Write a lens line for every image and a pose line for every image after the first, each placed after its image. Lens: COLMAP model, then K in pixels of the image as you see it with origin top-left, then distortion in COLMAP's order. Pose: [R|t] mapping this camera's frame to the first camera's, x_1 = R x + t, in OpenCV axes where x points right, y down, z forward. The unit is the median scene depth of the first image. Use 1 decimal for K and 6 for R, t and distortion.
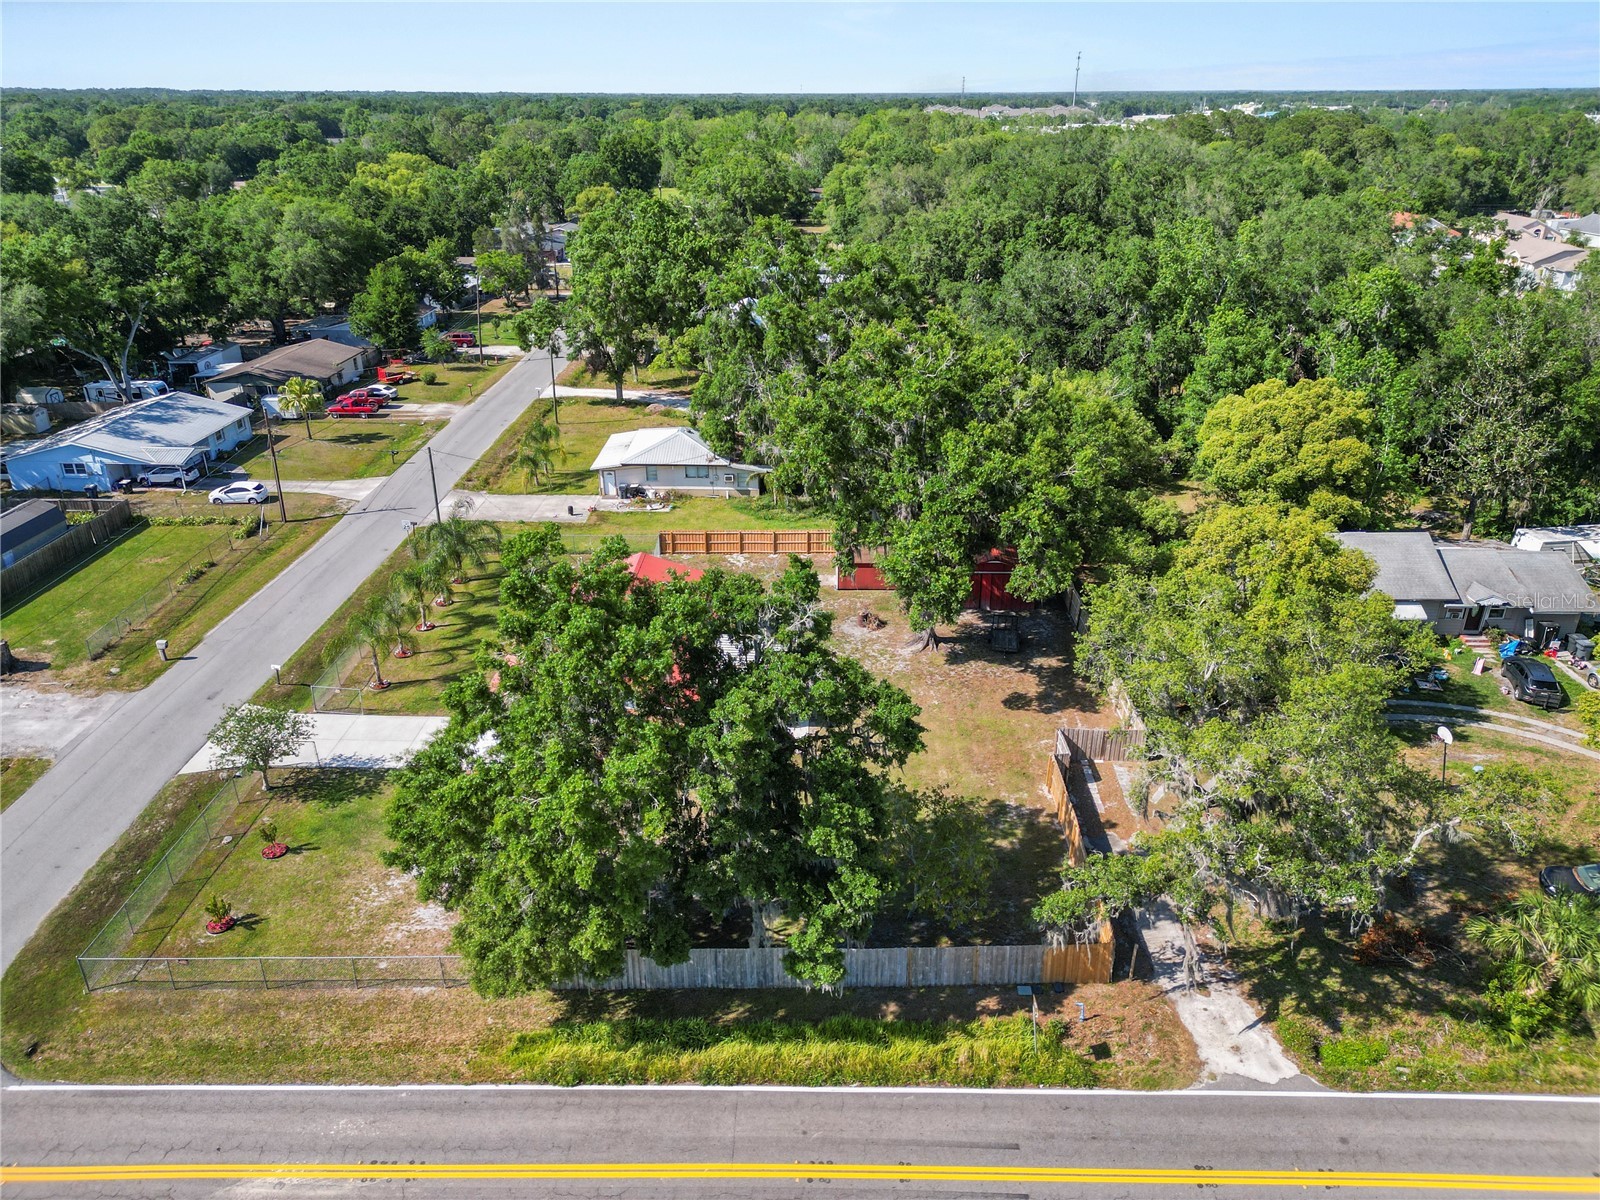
lens RADIAL K [[1095.1, 0, 796.0], [0, 1095.1, 640.8], [0, 0, 1]] dist [0.078468, -0.068411]
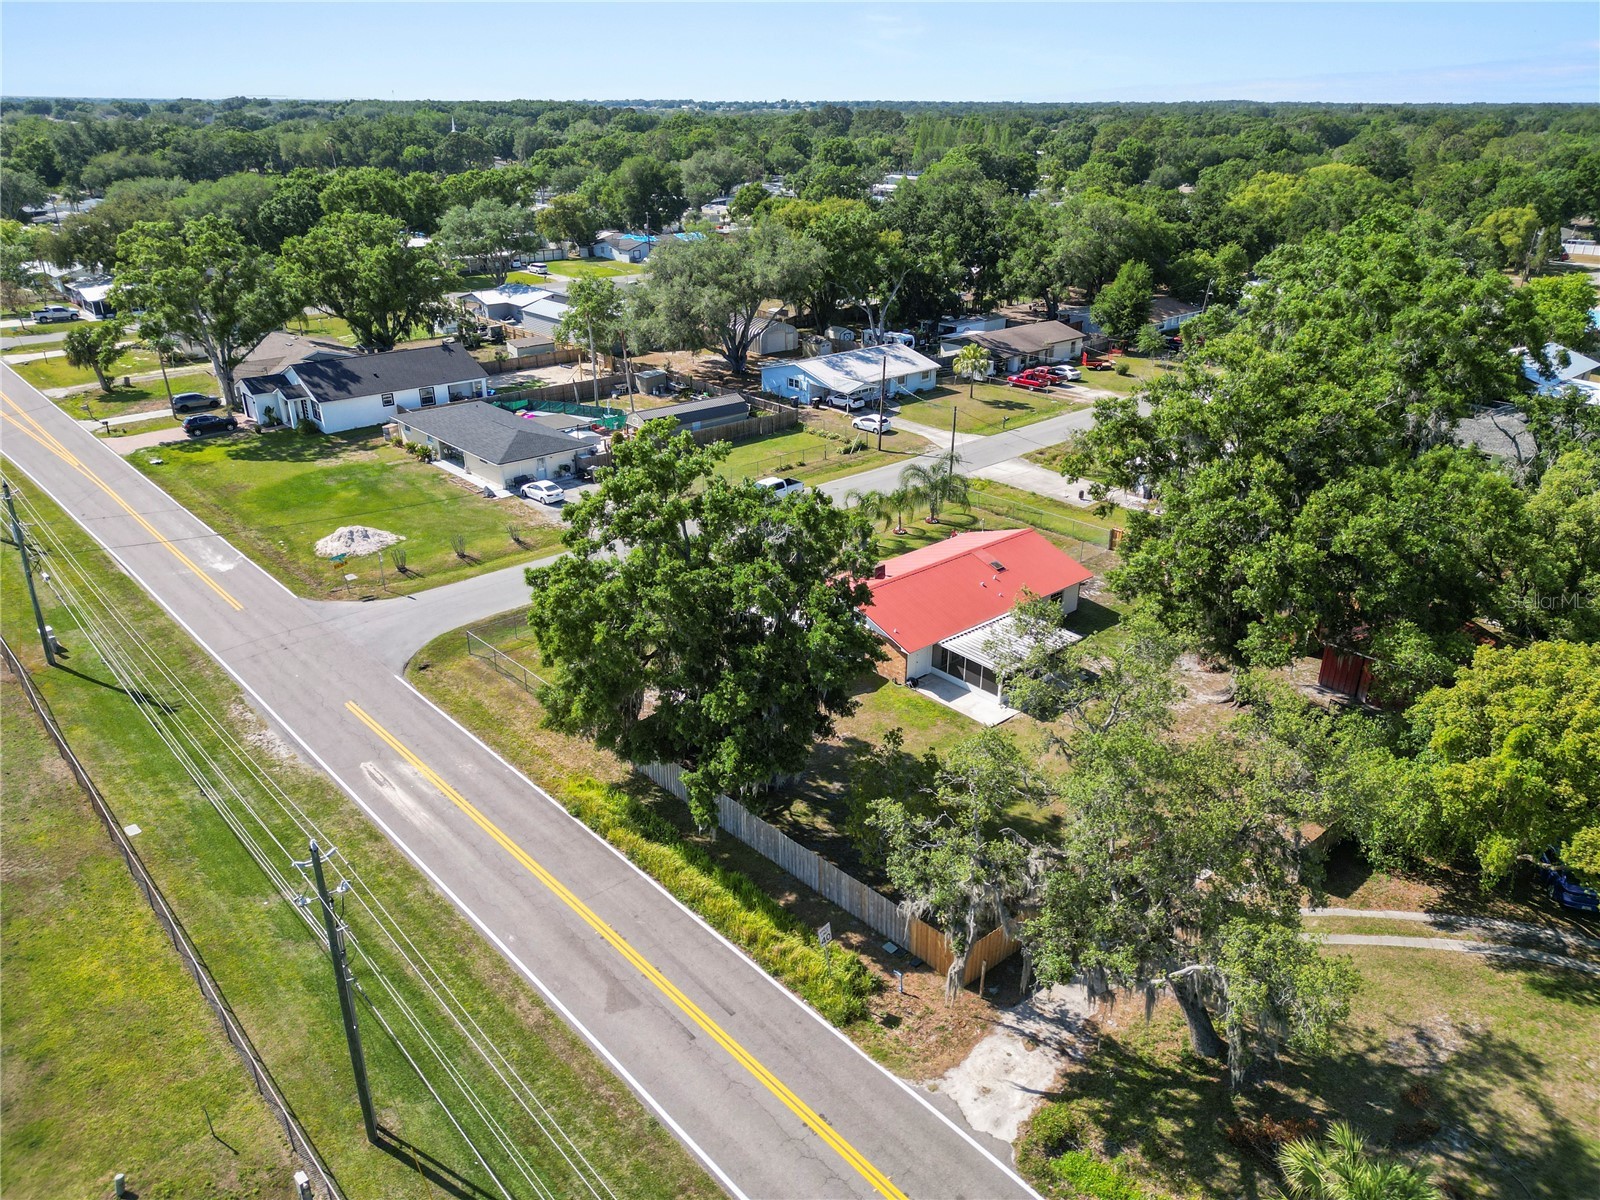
lens RADIAL K [[1095.1, 0, 796.0], [0, 1095.1, 640.8], [0, 0, 1]] dist [0.078468, -0.068411]
pose [[0.680960, 0.325441, -0.656034, 0.357681], [-0.330931, 0.935895, 0.120768, -0.026046], [0.653282, 0.134864, 0.745006, 0.059347]]
